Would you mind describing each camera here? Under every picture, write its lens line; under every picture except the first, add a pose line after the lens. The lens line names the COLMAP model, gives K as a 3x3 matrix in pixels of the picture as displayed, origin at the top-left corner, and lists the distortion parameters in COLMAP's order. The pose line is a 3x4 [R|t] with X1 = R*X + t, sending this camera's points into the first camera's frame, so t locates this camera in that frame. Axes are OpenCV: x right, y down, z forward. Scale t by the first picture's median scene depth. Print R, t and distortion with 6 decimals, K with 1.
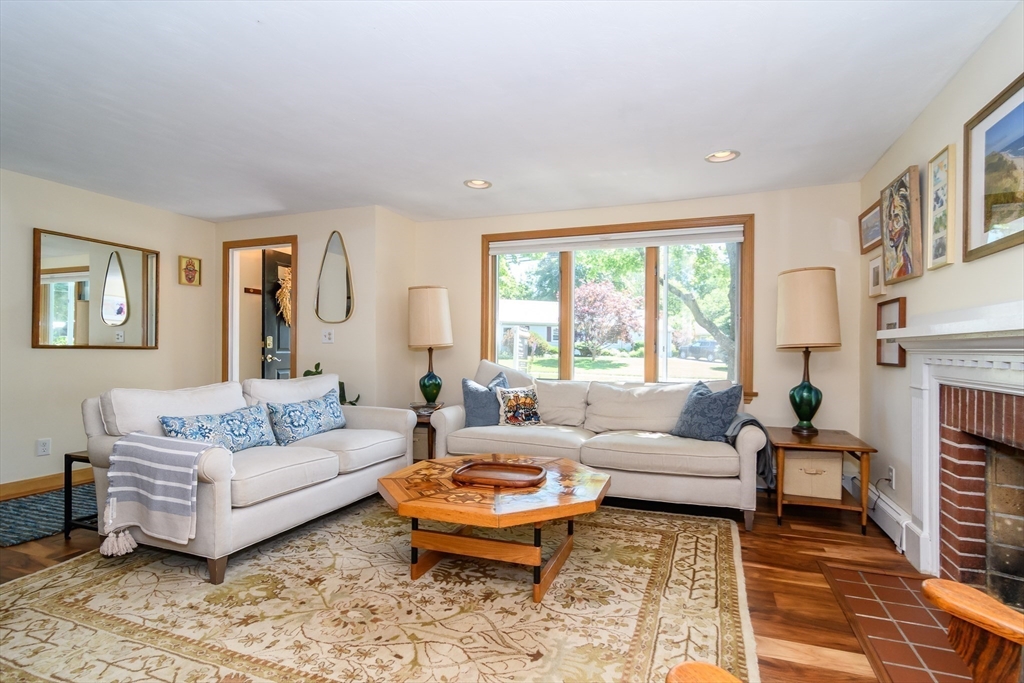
lens RADIAL K [[512.6, 0, 512.0], [0, 512.6, 341.5], [0, 0, 1]] dist [0.001168, 0.000773]
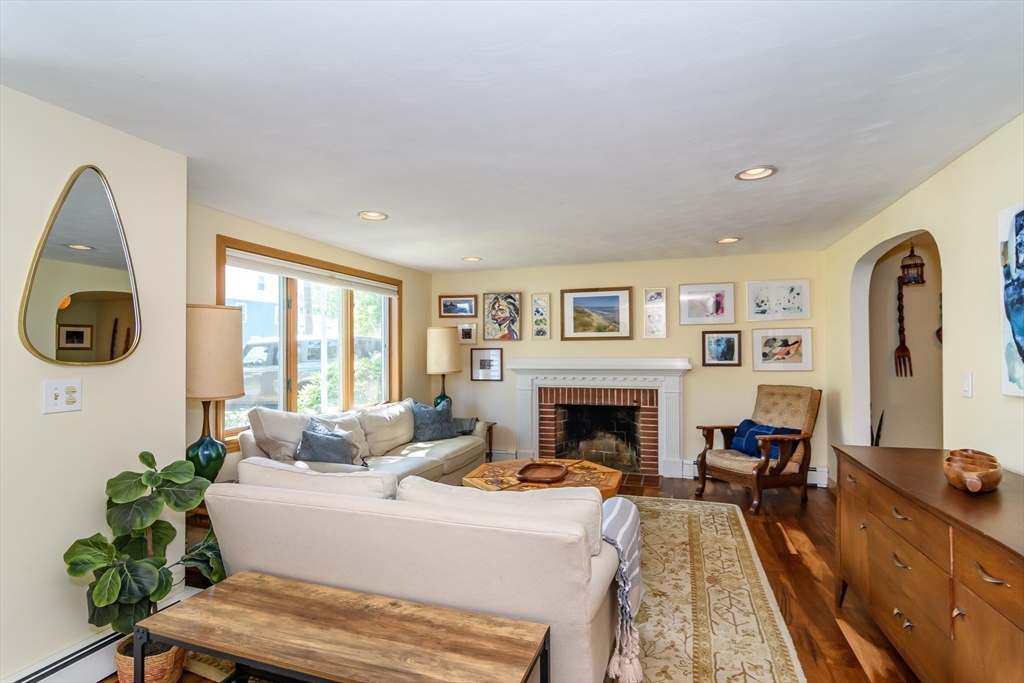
lens RADIAL K [[497.0, 0, 526.1], [0, 497.0, 342.5], [0, 0, 1]] dist [-0.001963, -0.000281]
pose [[-0.062078, 0.008902, 0.998032, -1.132835], [-0.010501, 0.999899, -0.009572, -0.079304], [-0.998016, -0.011074, -0.061978, 0.888421]]
